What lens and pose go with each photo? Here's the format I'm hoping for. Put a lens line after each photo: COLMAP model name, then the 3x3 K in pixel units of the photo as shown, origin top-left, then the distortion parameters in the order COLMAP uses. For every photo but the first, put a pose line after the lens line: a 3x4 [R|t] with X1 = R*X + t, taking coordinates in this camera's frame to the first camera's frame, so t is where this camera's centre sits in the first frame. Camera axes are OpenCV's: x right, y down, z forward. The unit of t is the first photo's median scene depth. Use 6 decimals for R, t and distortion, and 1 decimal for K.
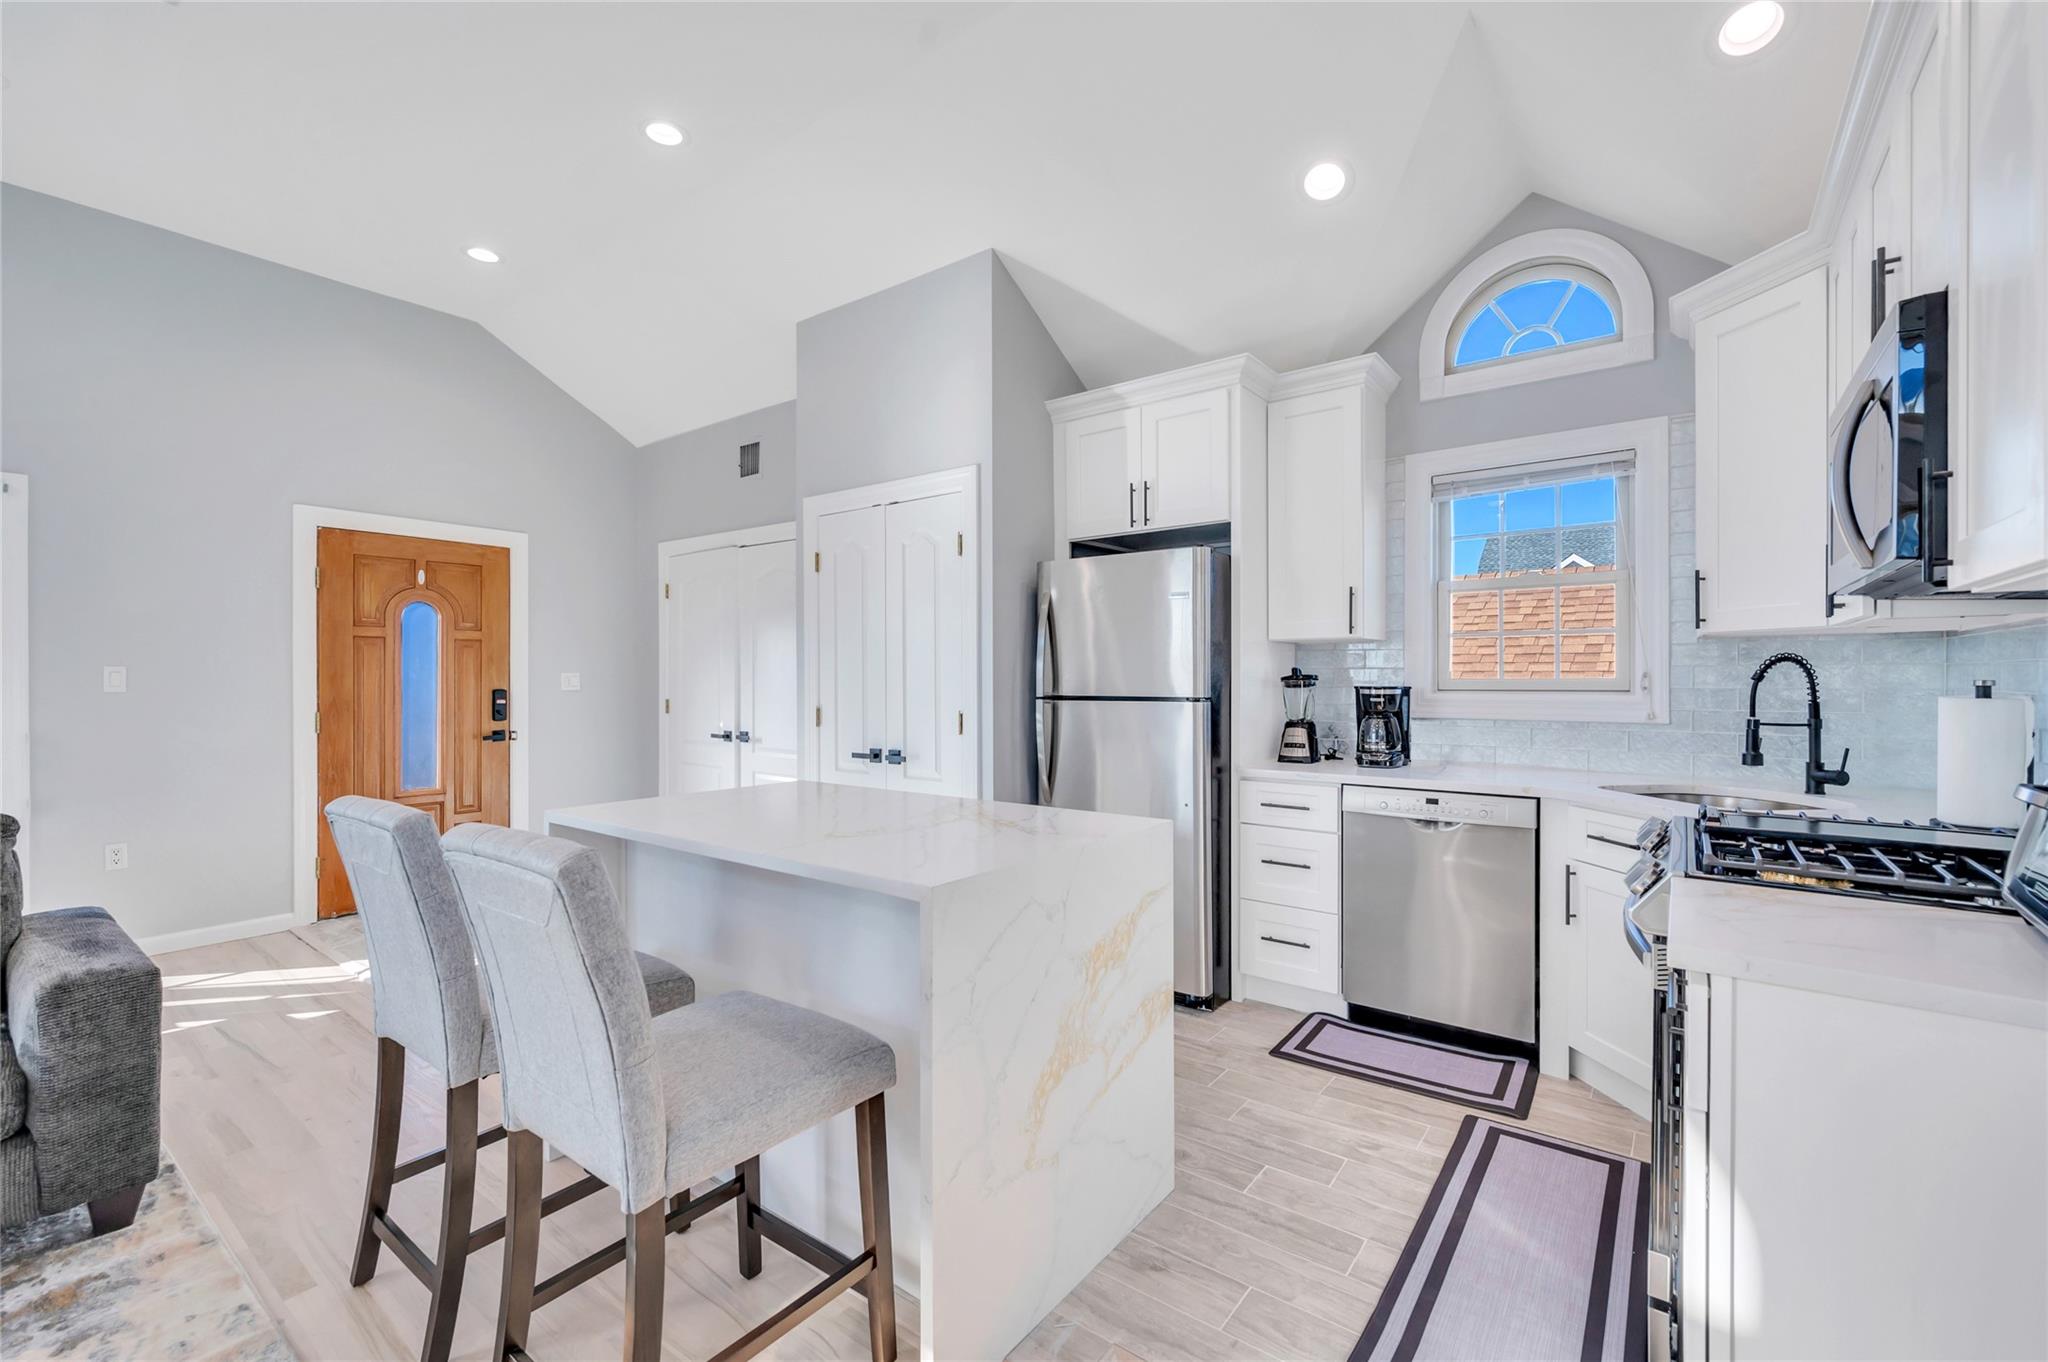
lens RADIAL K [[856.1, 0, 1029.4], [0, 856.1, 683.3], [0, 0, 1]] dist [-0.000507, 0.001162]
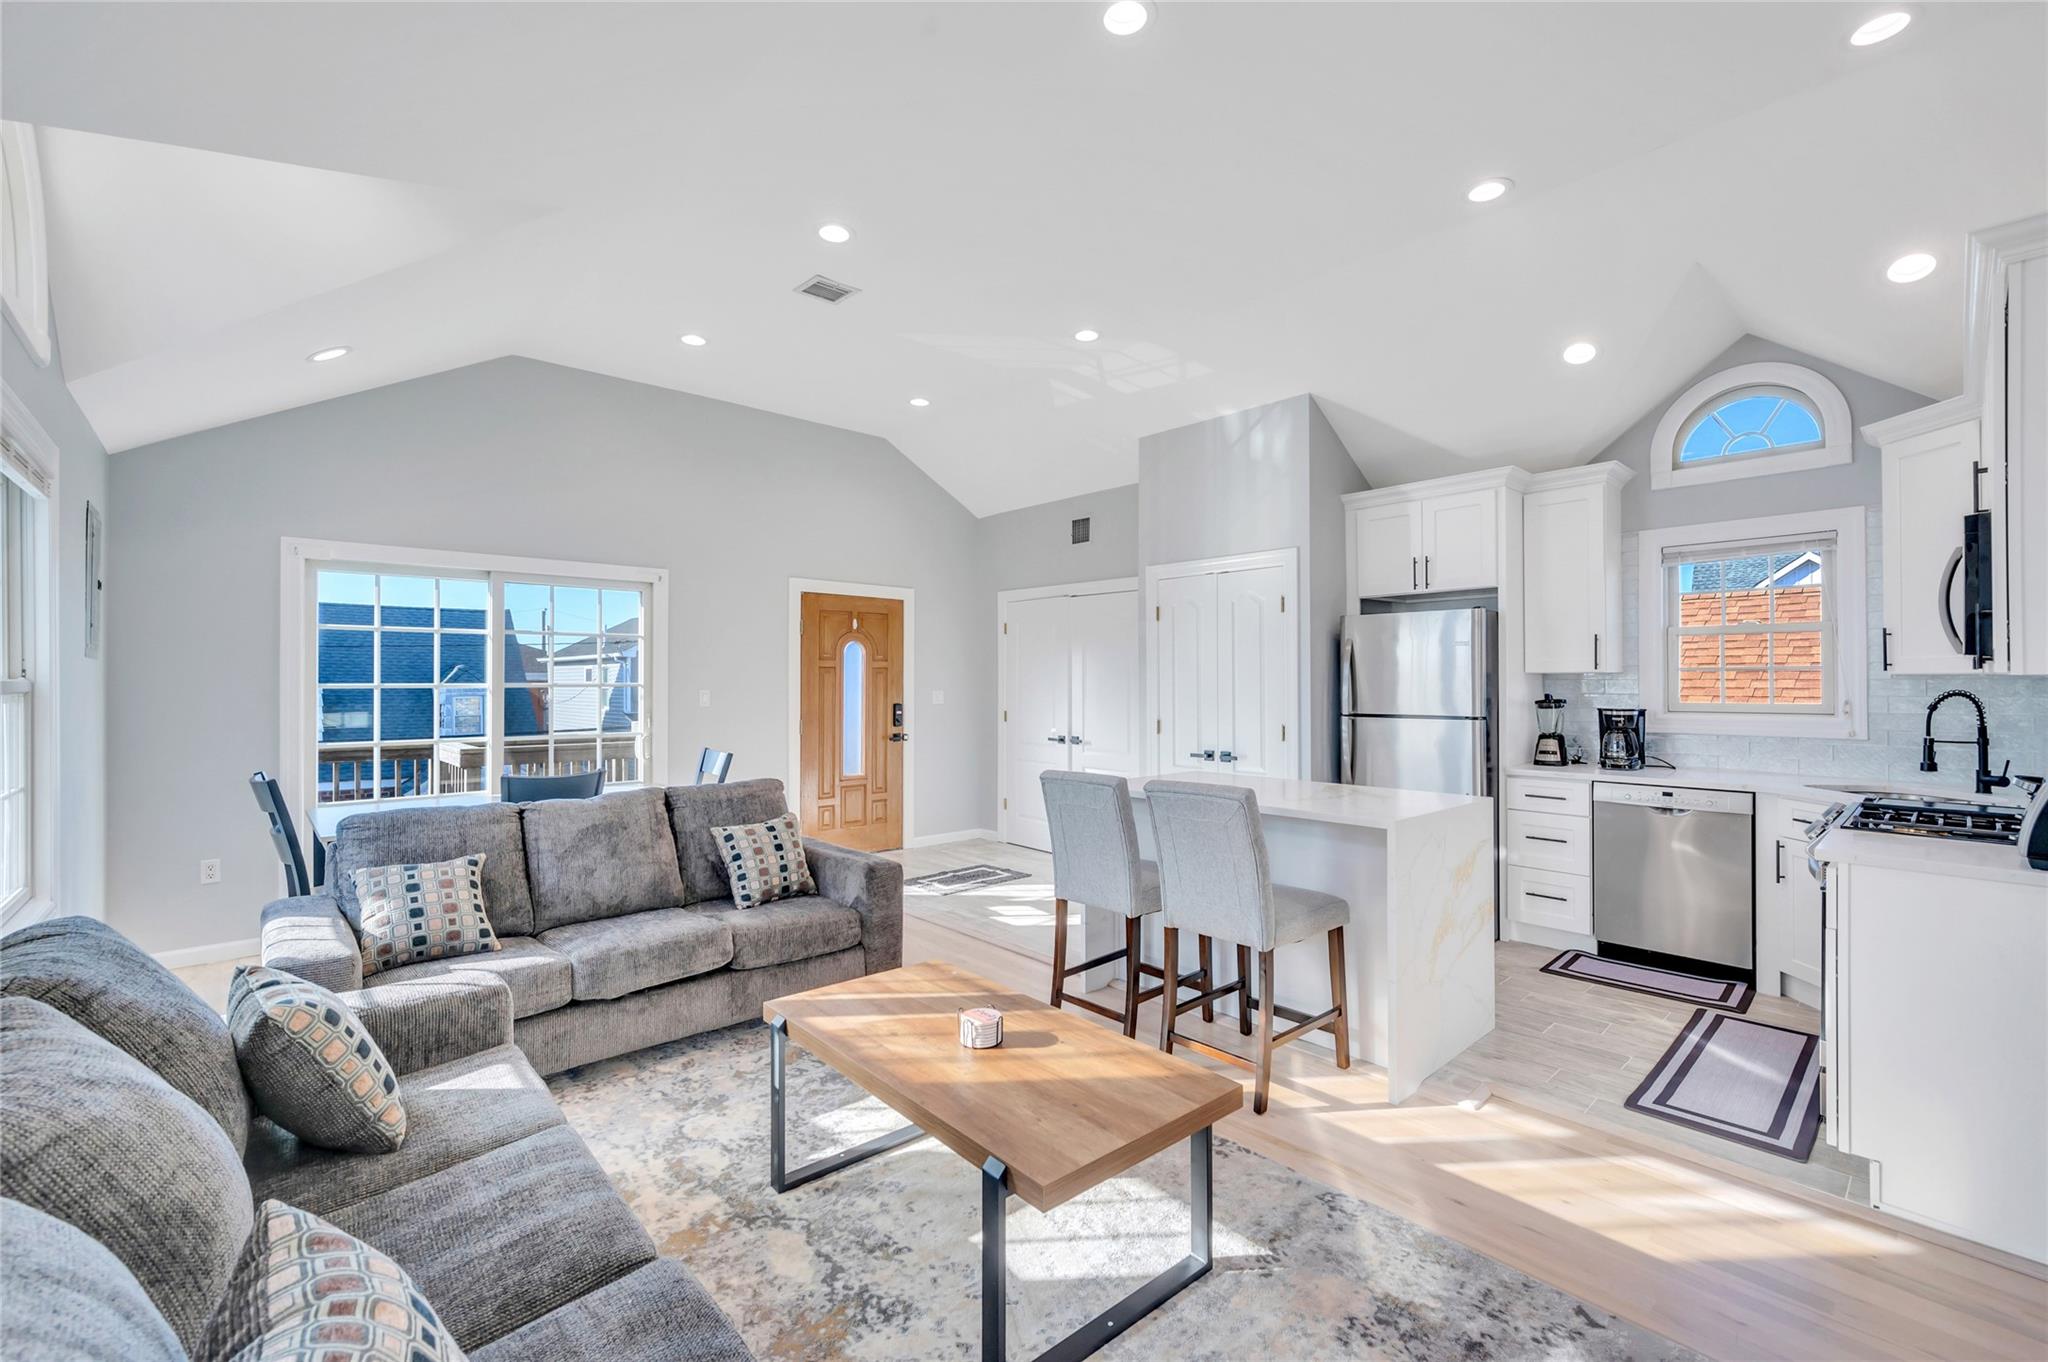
lens RADIAL K [[856.1, 0, 1030.0], [0, 856.1, 678.3], [0, 0, 1]] dist [-0.000507, 0.001162]
pose [[0.984477, -0.001047, -0.175513, -0.253438], [-0.000747, 0.999948, -0.010154, -0.029152], [0.175515, 0.010127, 0.984425, -0.459353]]
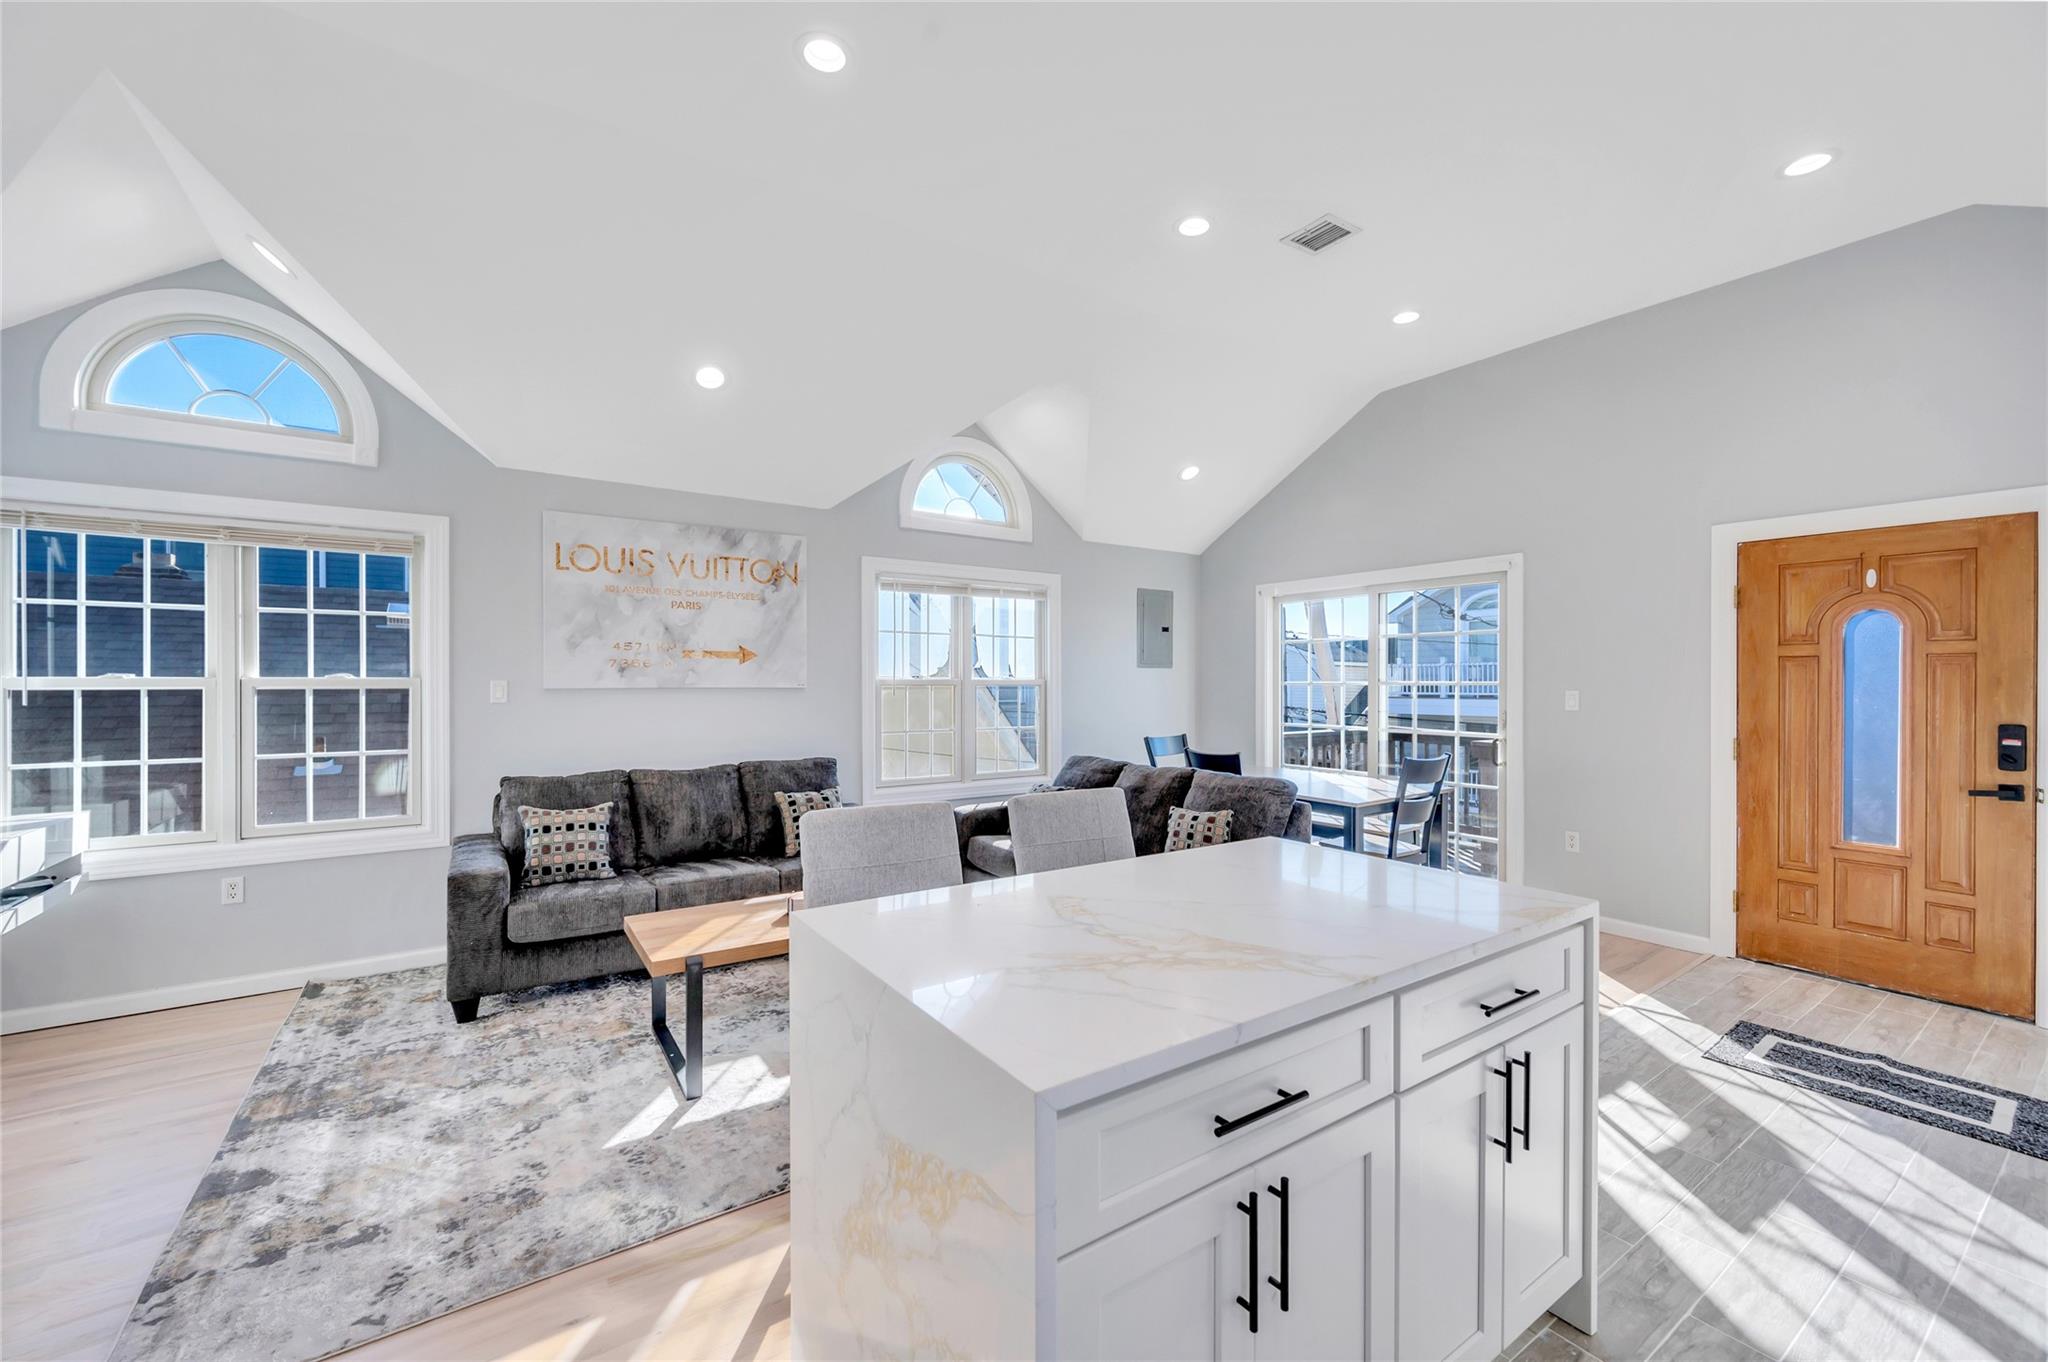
lens RADIAL K [[802.2, 0, 1025.6], [0, 802.2, 685.9], [0, 0, 1]] dist [0.008052, 0.000429]
pose [[-0.311828, 0.003826, -0.950131, 0.346350], [-0.011584, 0.999902, 0.007828, -0.028777], [0.950068, 0.013447, -0.311753, 0.683051]]
